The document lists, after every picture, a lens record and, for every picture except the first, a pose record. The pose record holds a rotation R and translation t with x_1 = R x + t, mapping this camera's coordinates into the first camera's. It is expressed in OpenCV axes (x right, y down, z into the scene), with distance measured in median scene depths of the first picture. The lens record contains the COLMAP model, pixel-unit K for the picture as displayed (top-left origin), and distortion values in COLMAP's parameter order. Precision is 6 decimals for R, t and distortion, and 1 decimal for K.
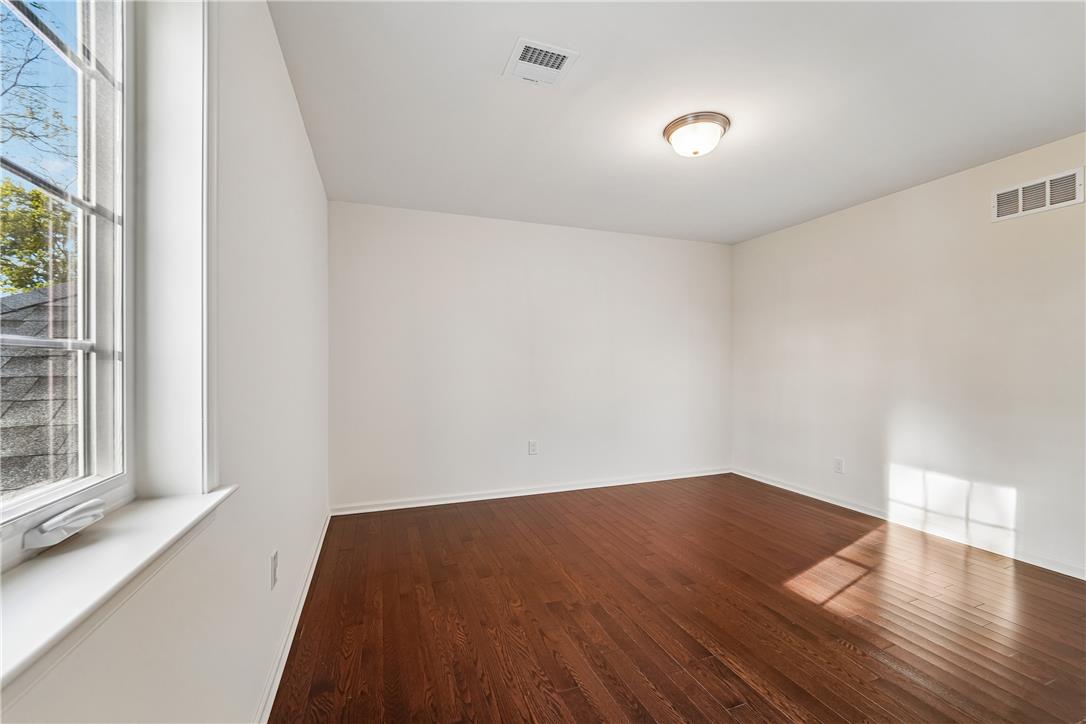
lens RADIAL K [[450.8, 0, 549.9], [0, 450.8, 366.2], [0, 0, 1]] dist [-0.014081, -0.000184]
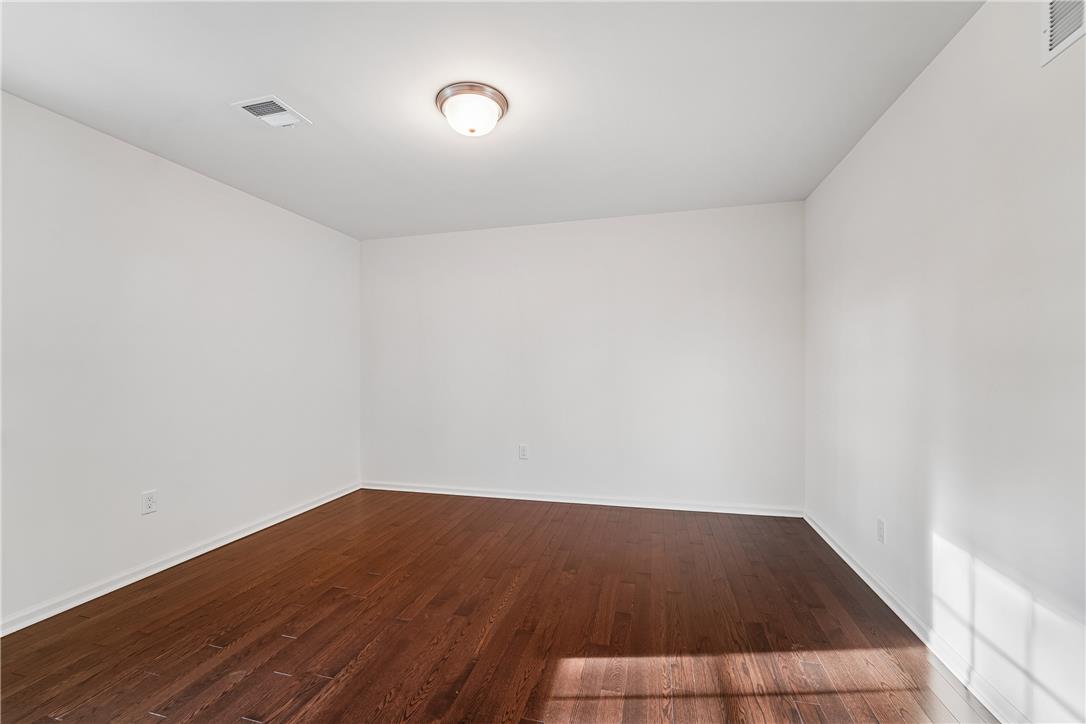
lens RADIAL K [[450.8, 0, 539.8], [0, 450.8, 366.7], [0, 0, 1]] dist [-0.014081, -0.000184]
pose [[0.815444, -0.007199, -0.578791, 0.693080], [0.006483, 0.999974, -0.003304, -0.004334], [0.578799, -0.001058, 0.815469, 0.262263]]
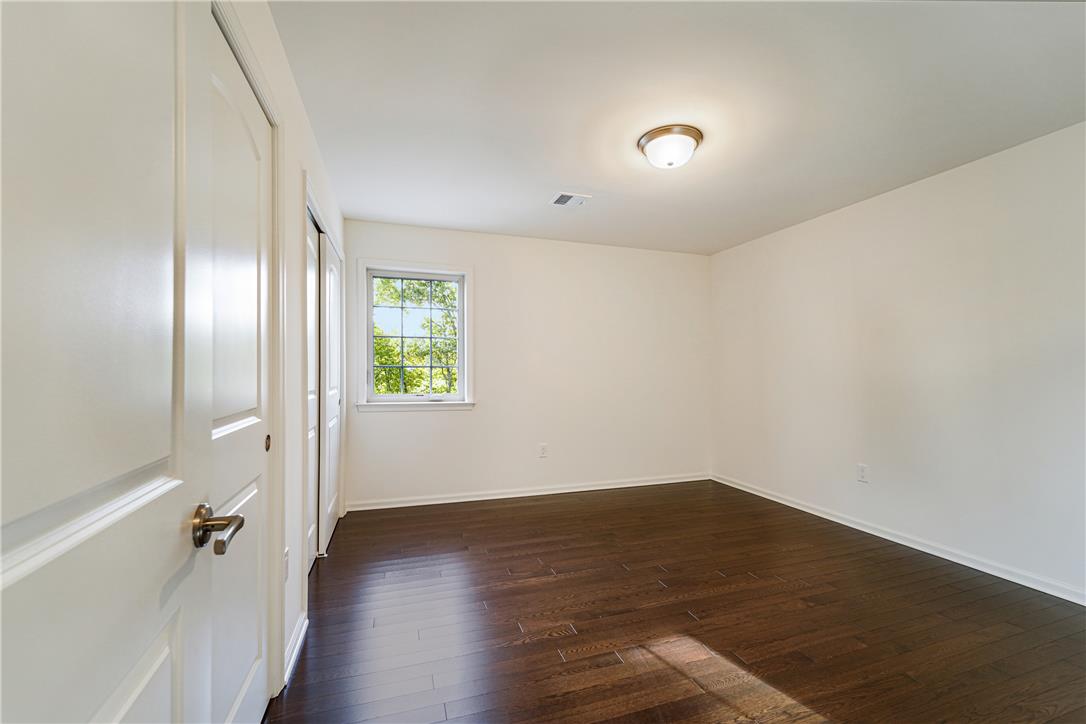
lens RADIAL K [[450.8, 0, 549.8], [0, 450.8, 359.2], [0, 0, 1]] dist [-0.014081, -0.000184]
pose [[-0.029836, -0.023136, -0.999287, 1.001347], [-0.006139, 0.999717, -0.022962, -0.010894], [0.999536, 0.005450, -0.029970, 0.553508]]
